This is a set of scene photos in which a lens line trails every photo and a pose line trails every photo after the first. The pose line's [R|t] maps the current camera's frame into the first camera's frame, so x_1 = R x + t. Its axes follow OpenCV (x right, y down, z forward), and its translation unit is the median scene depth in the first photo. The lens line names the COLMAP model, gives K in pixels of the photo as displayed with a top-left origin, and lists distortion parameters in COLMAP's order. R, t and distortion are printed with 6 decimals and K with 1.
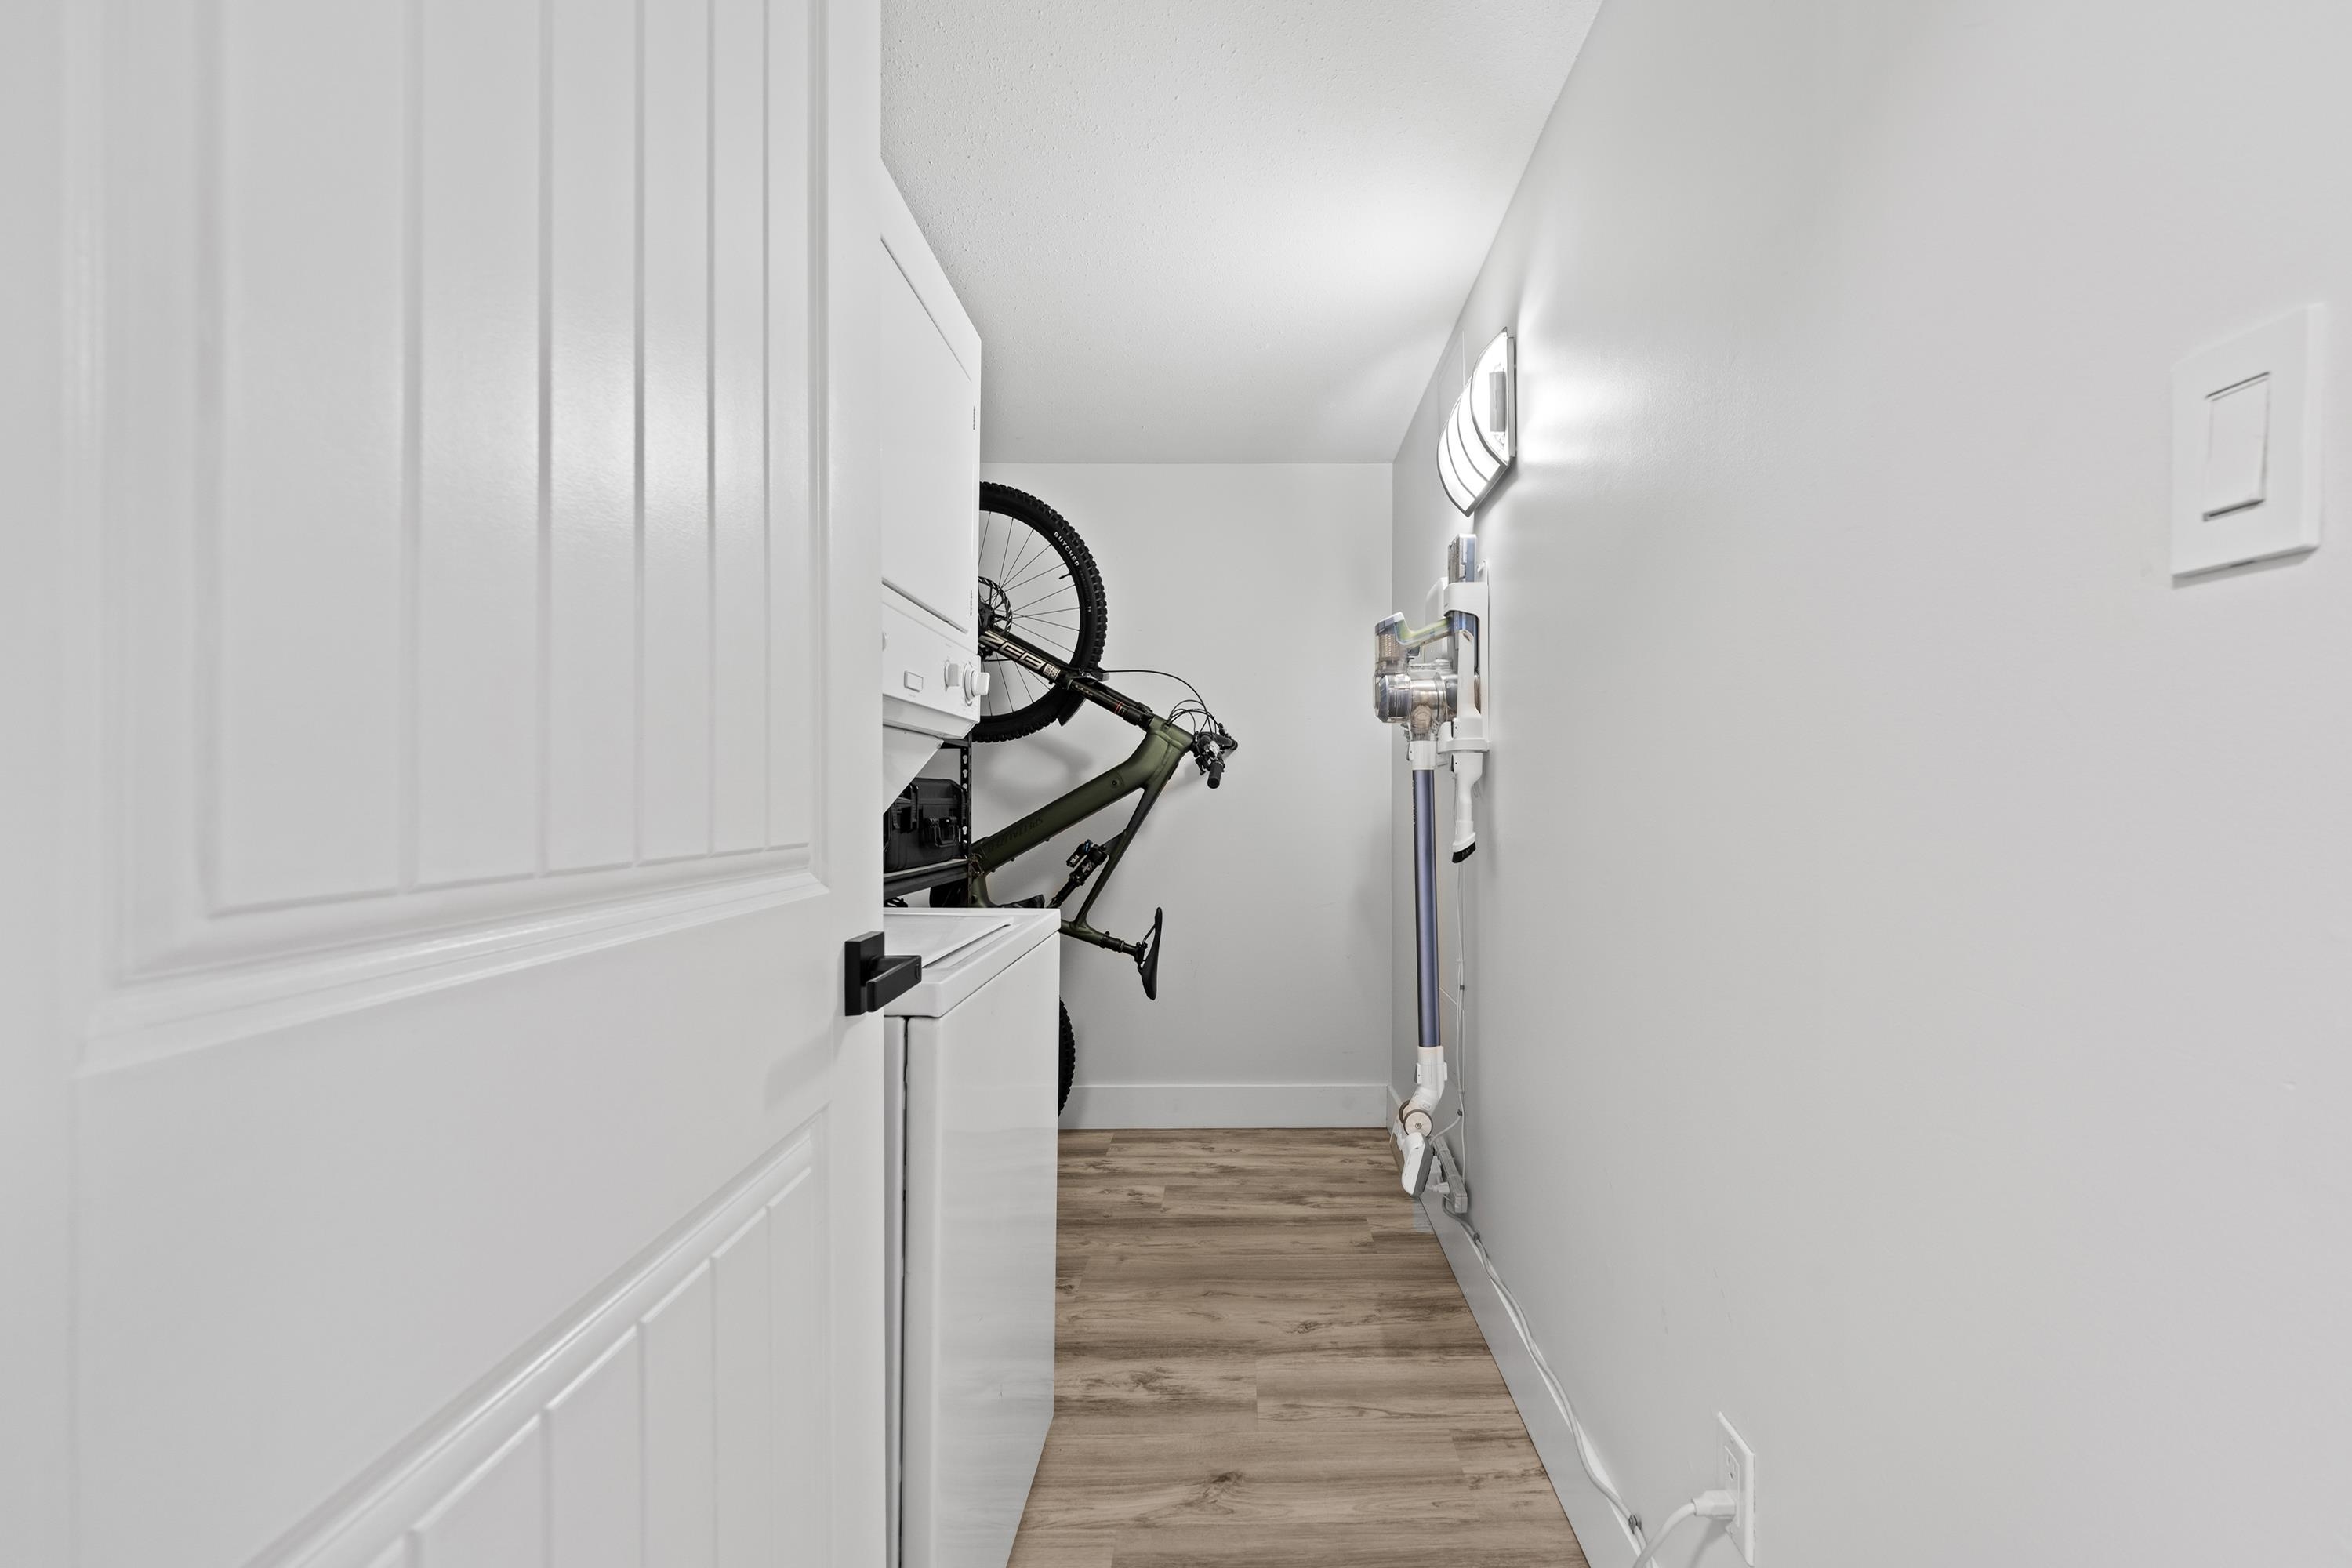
lens RADIAL K [[955.8, 0, 1165.2], [0, 955.8, 791.8], [0, 0, 1]] dist [0.000327, -0.000452]
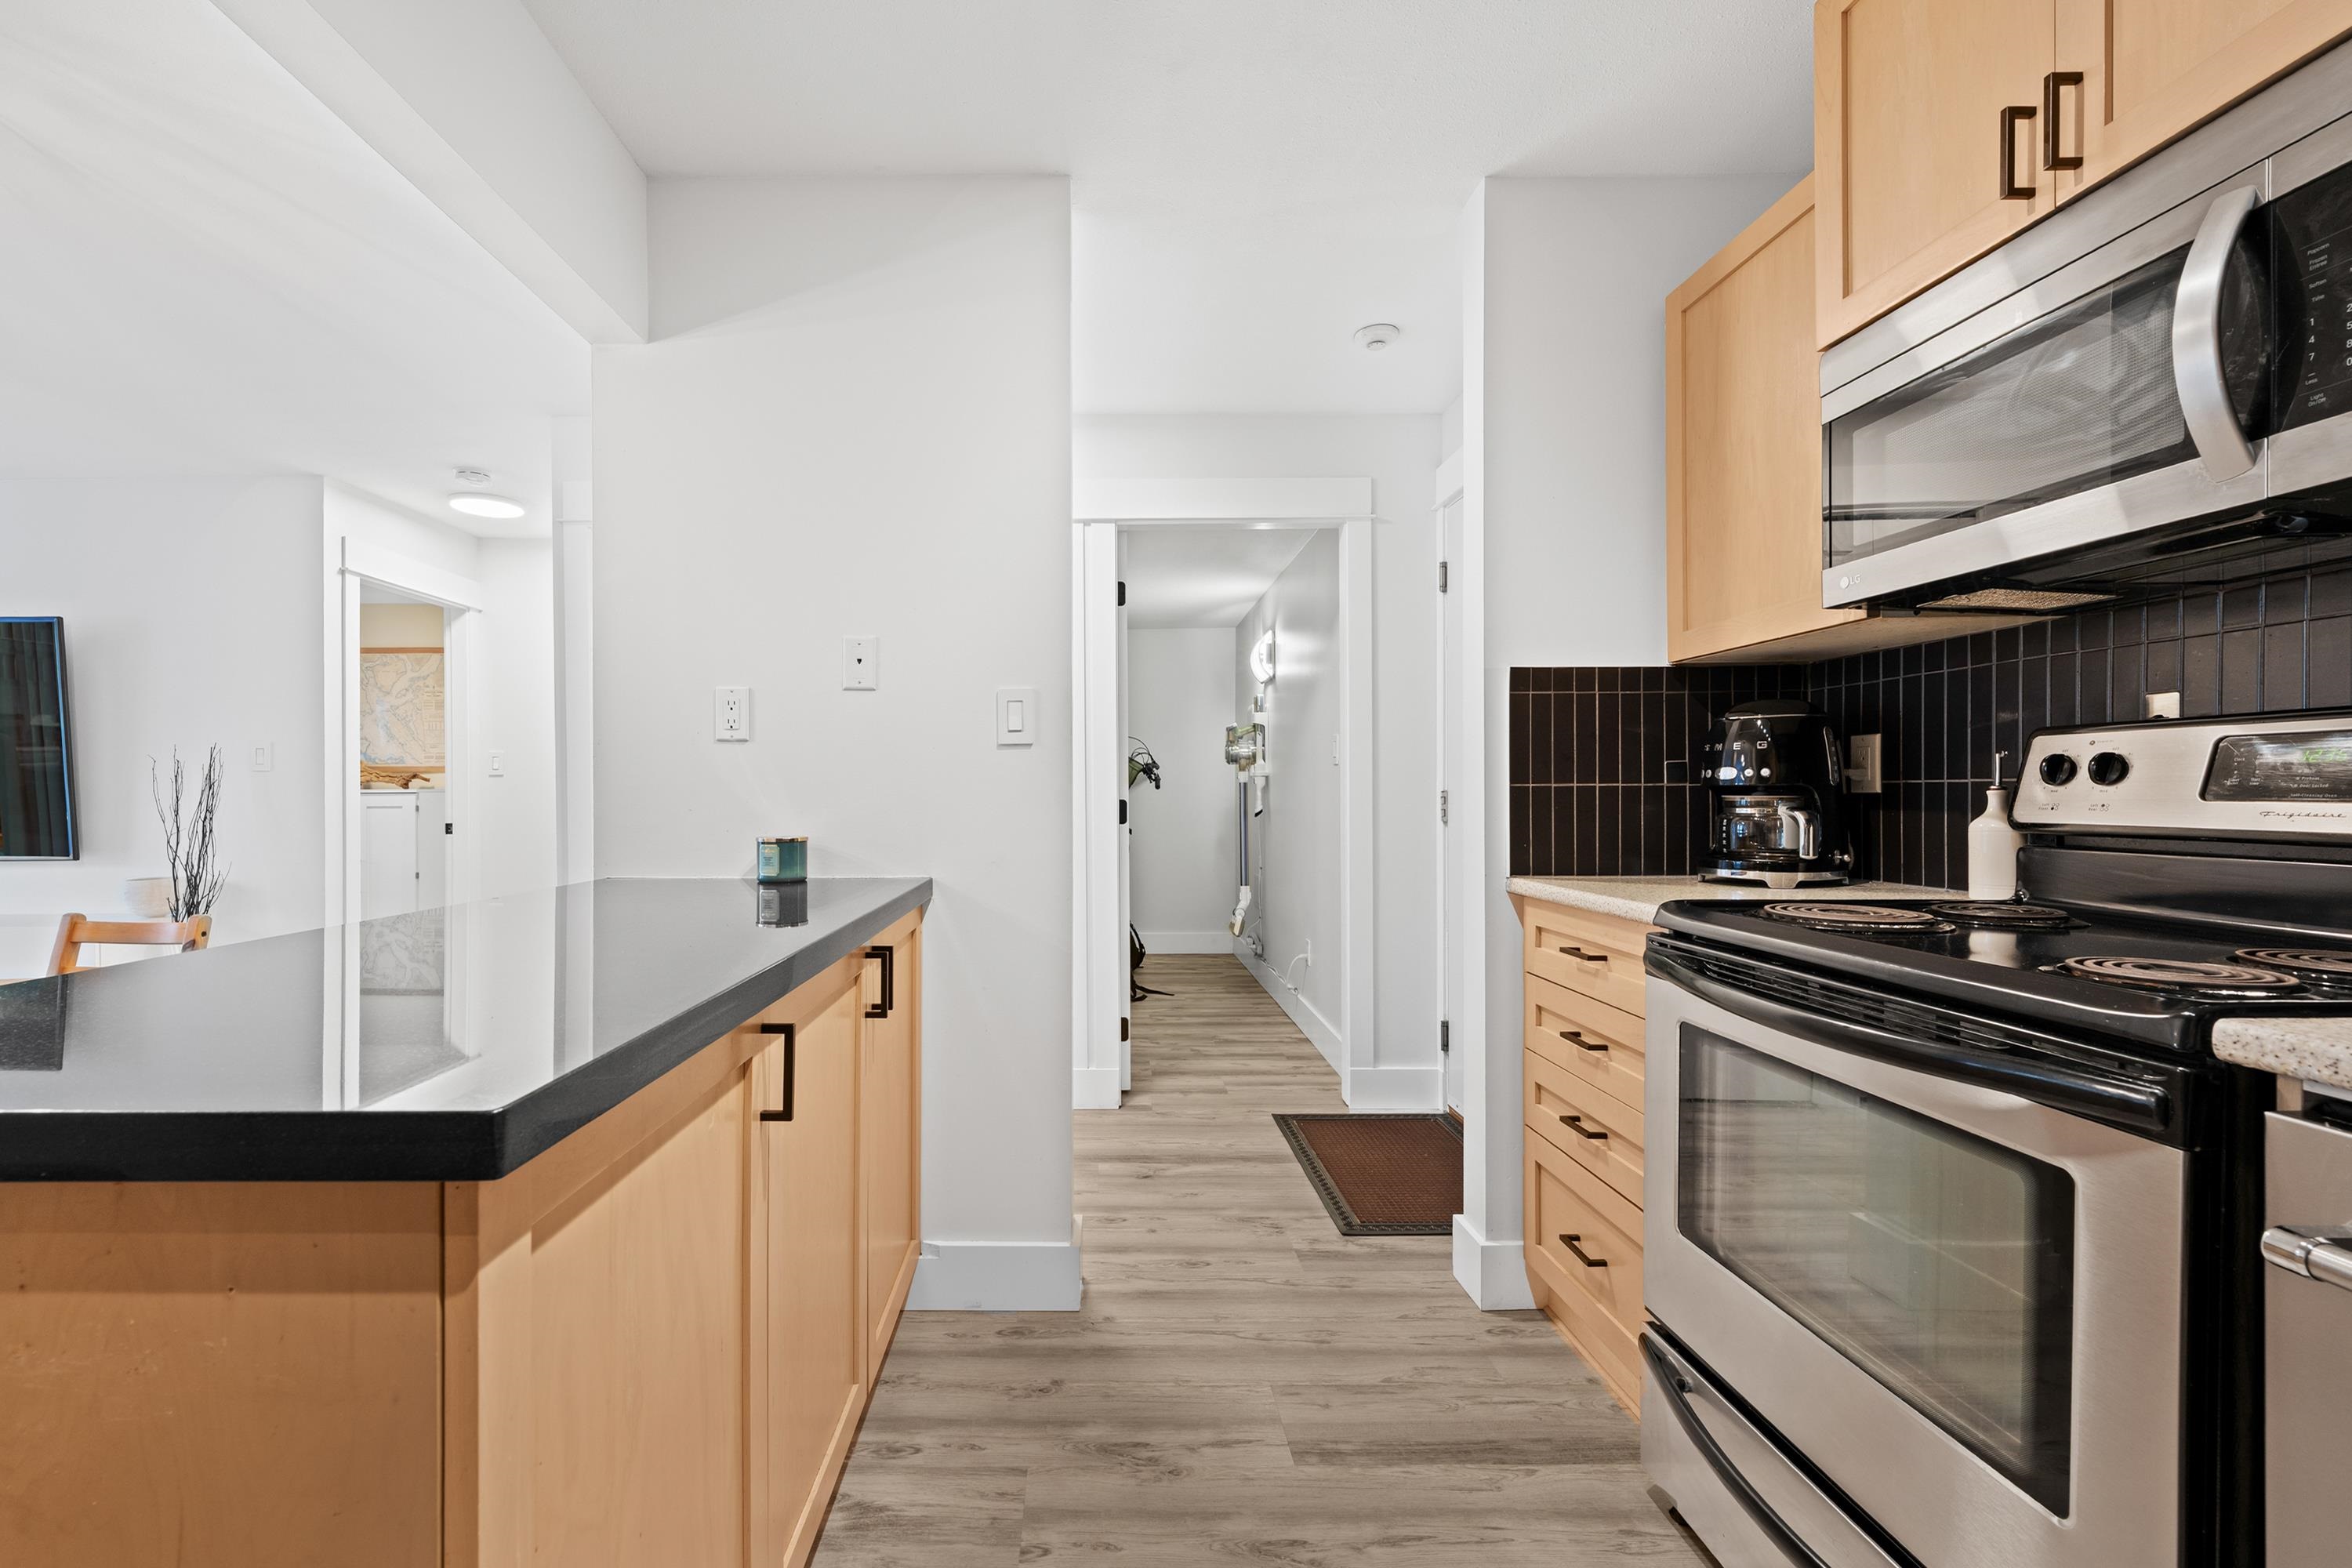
lens RADIAL K [[955.8, 0, 1165.2], [0, 955.8, 791.8], [0, 0, 1]] dist [0.000327, -0.000452]
pose [[0.989409, 0.008526, 0.144904, -0.326542], [-0.007797, 0.999954, -0.005600, 0.017997], [-0.144945, 0.004411, 0.989430, -1.581595]]
